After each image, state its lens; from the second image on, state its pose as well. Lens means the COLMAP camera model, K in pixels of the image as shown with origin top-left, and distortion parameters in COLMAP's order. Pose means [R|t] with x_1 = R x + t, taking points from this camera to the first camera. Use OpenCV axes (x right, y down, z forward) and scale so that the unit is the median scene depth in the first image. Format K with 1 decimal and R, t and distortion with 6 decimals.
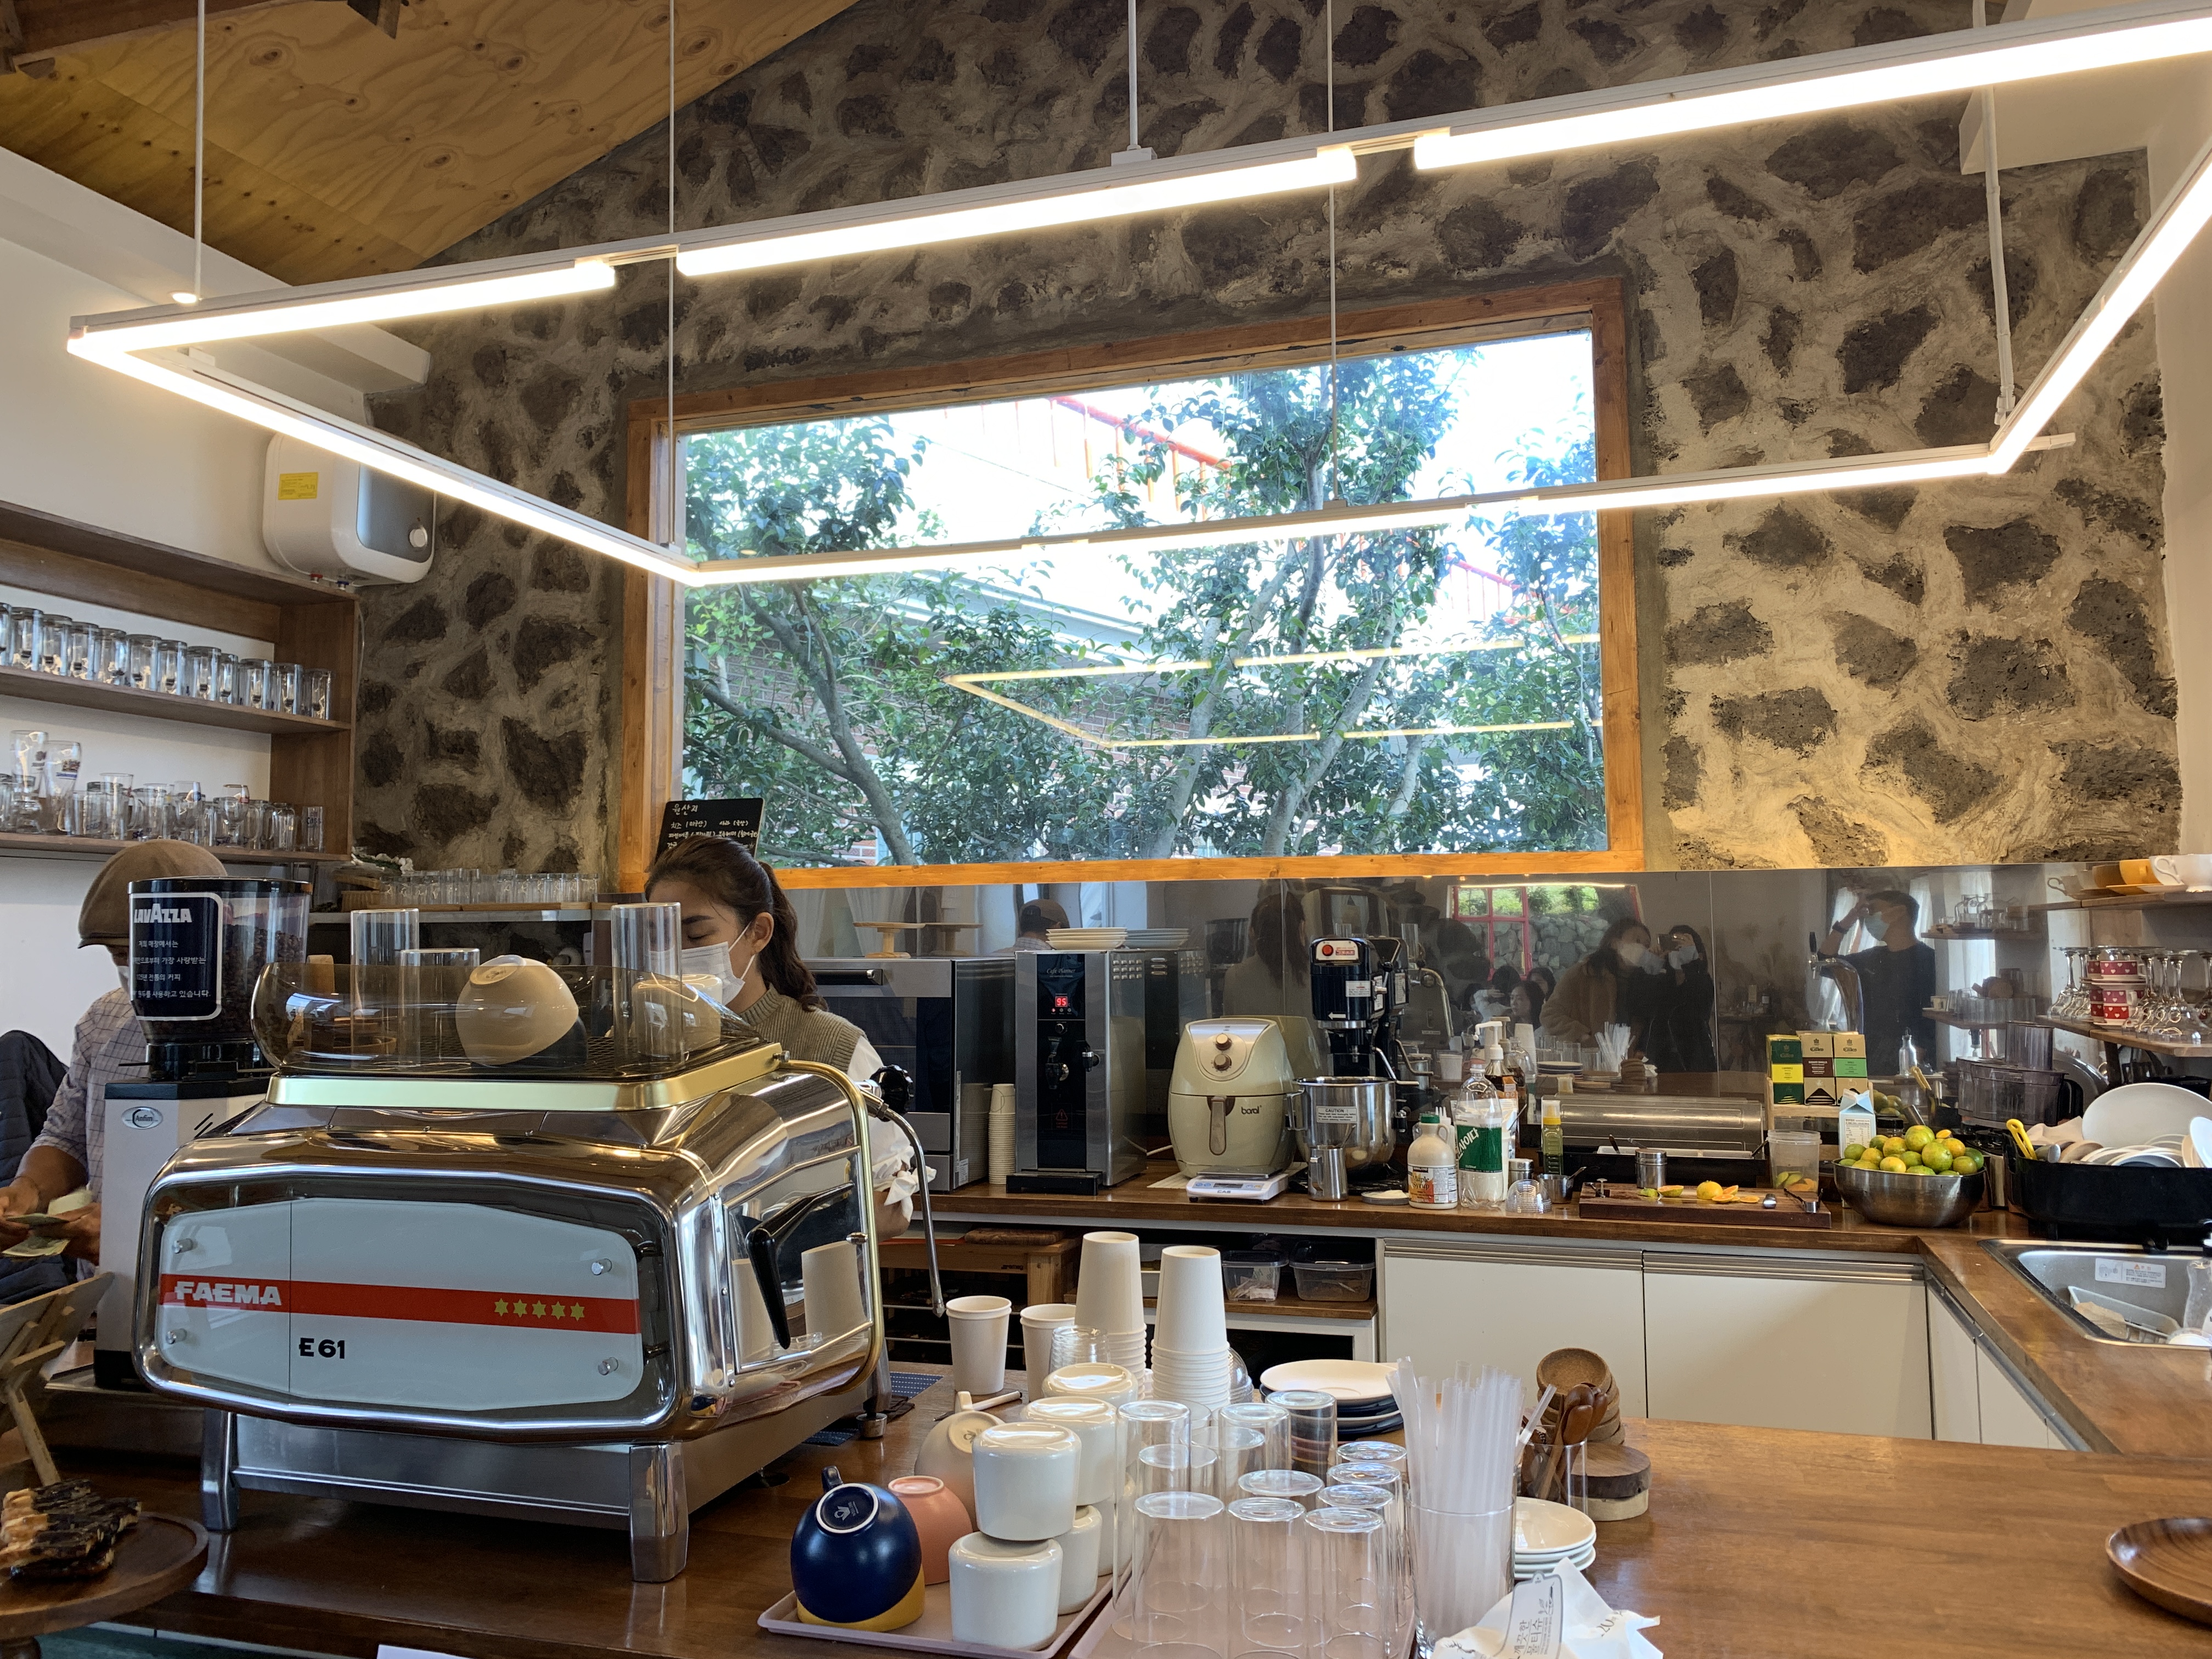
lens RADIAL K [[1684.0, 0, 1110.0], [0, 1684.0, 803.1], [0, 0, 1]] dist [-0.003802, -0.013093]
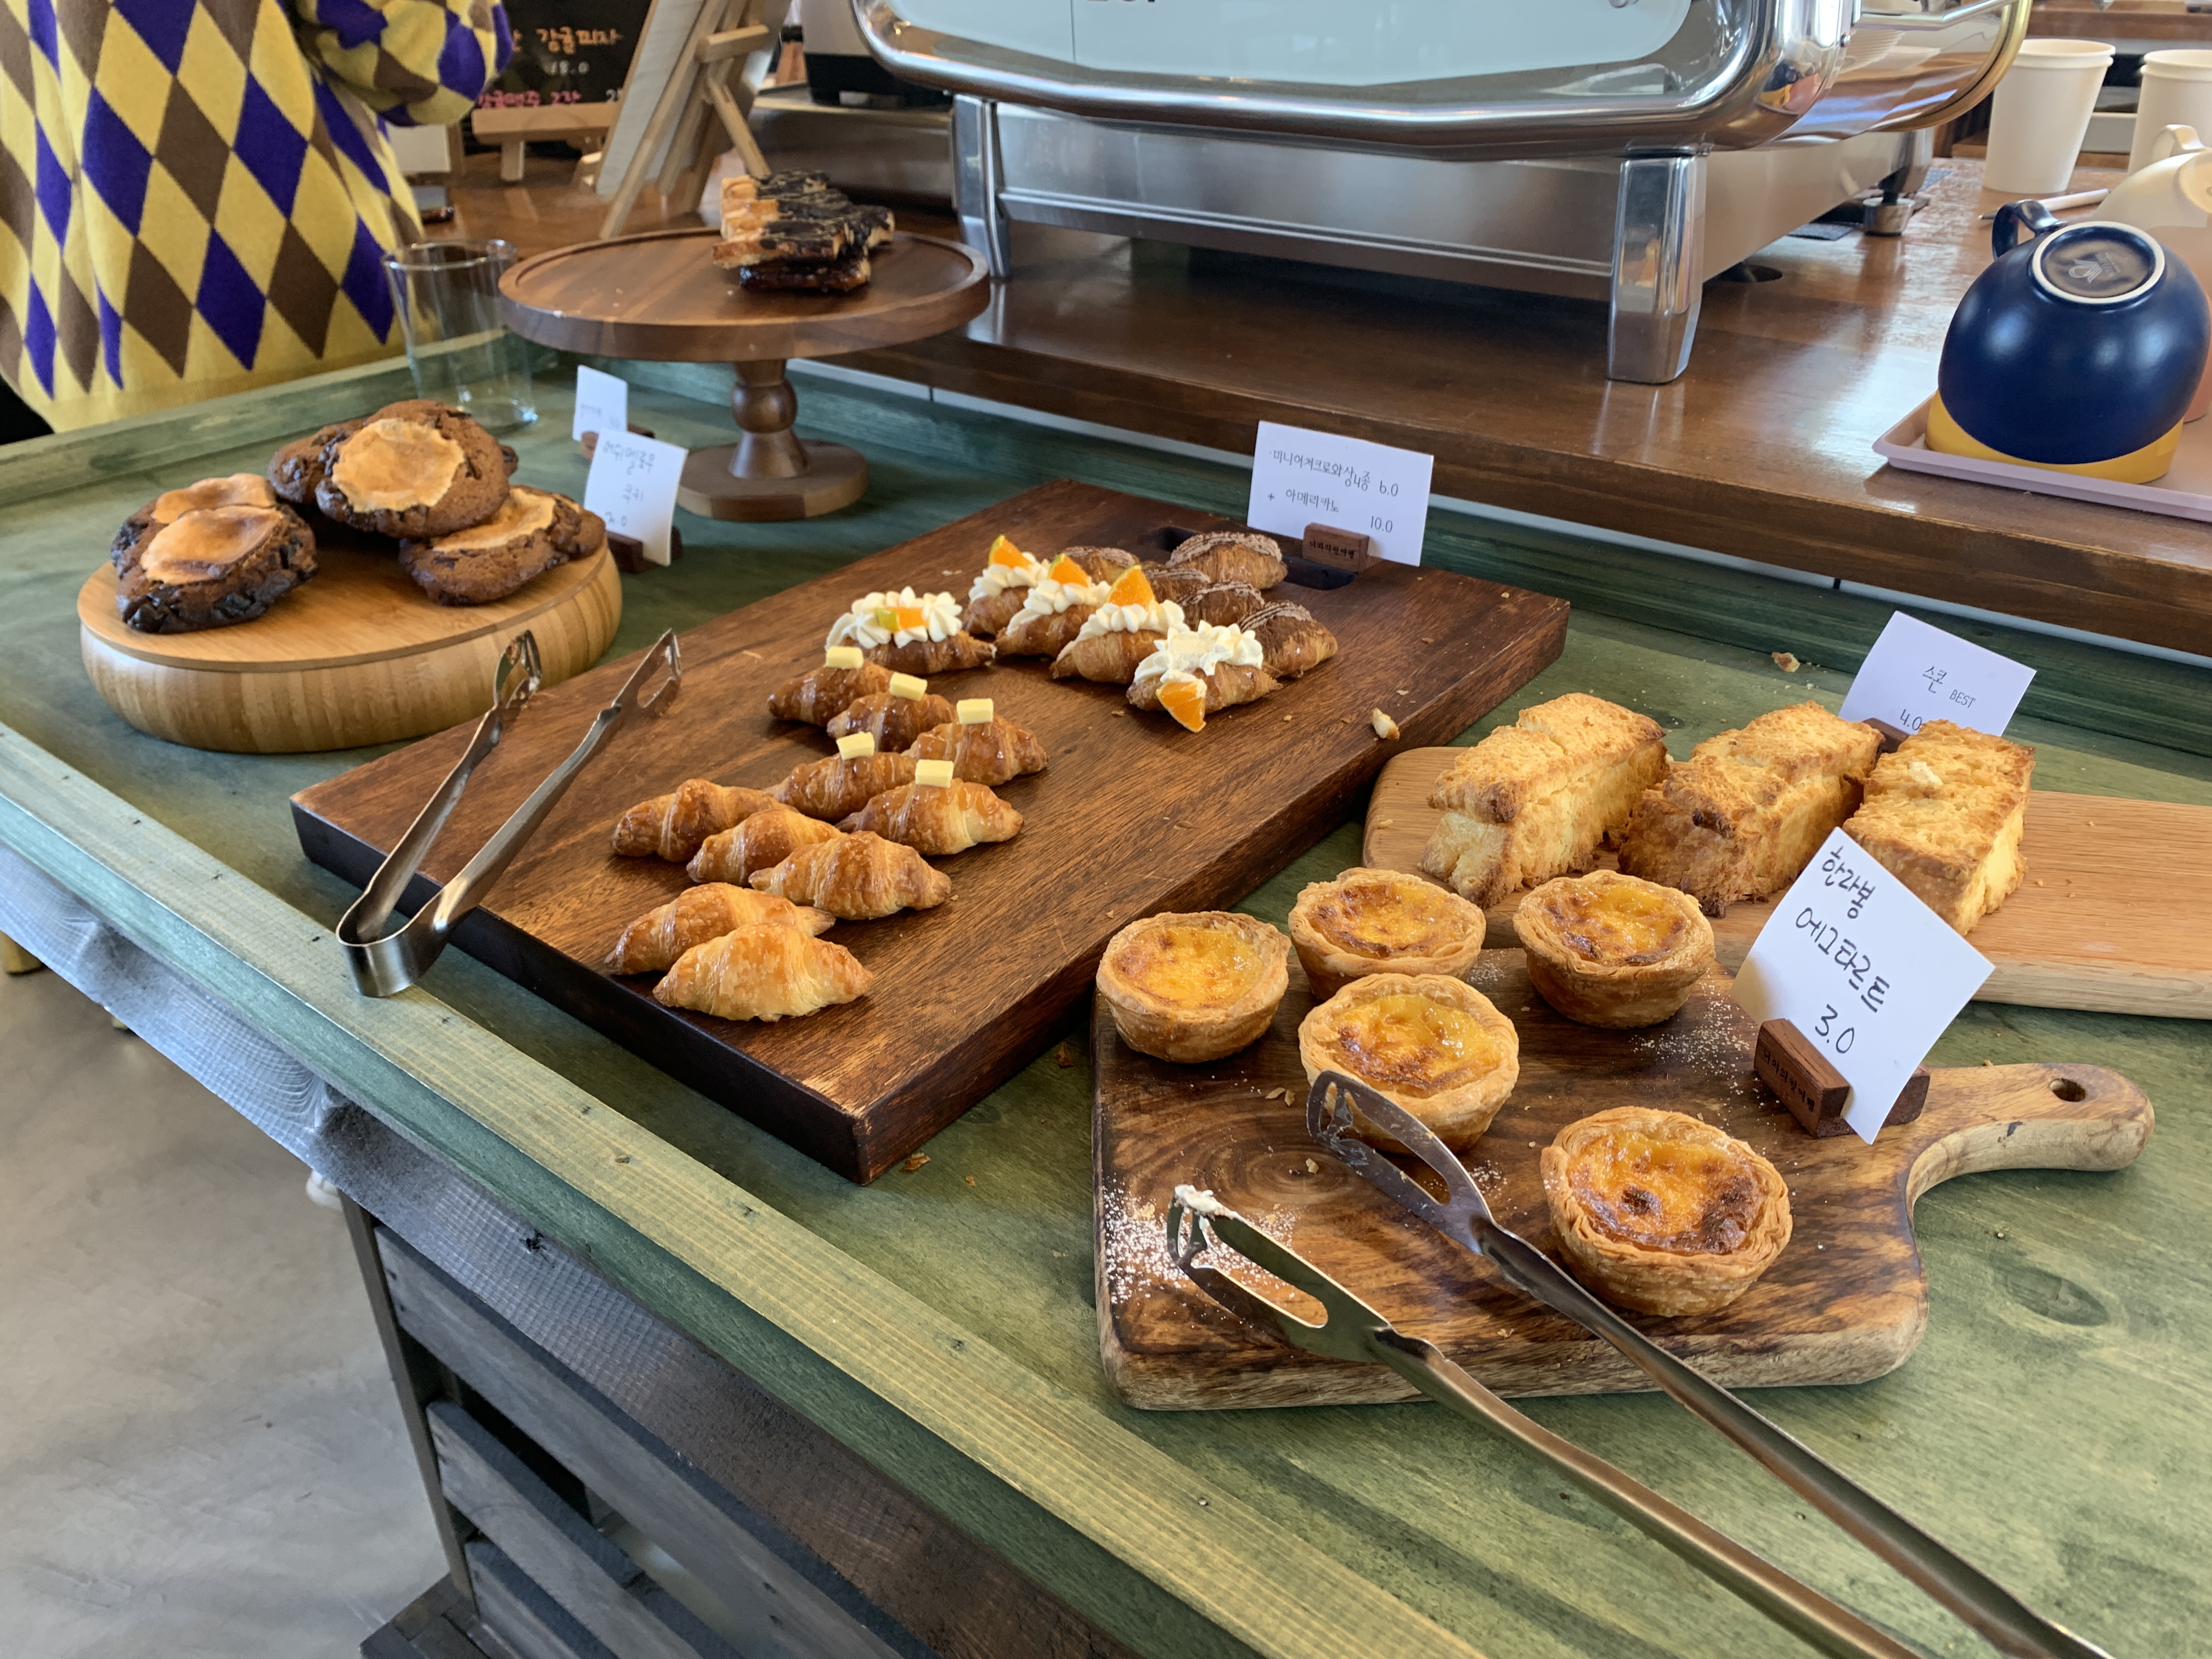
lens RADIAL K [[1684.0, 0, 1110.0], [0, 1684.0, 803.1], [0, 0, 1]] dist [-0.003802, -0.013093]
pose [[0.936706, 0.166170, -0.308170, -0.096870], [0.041722, 0.820945, 0.569482, 0.091935], [0.347621, -0.546295, 0.762051, 0.148121]]
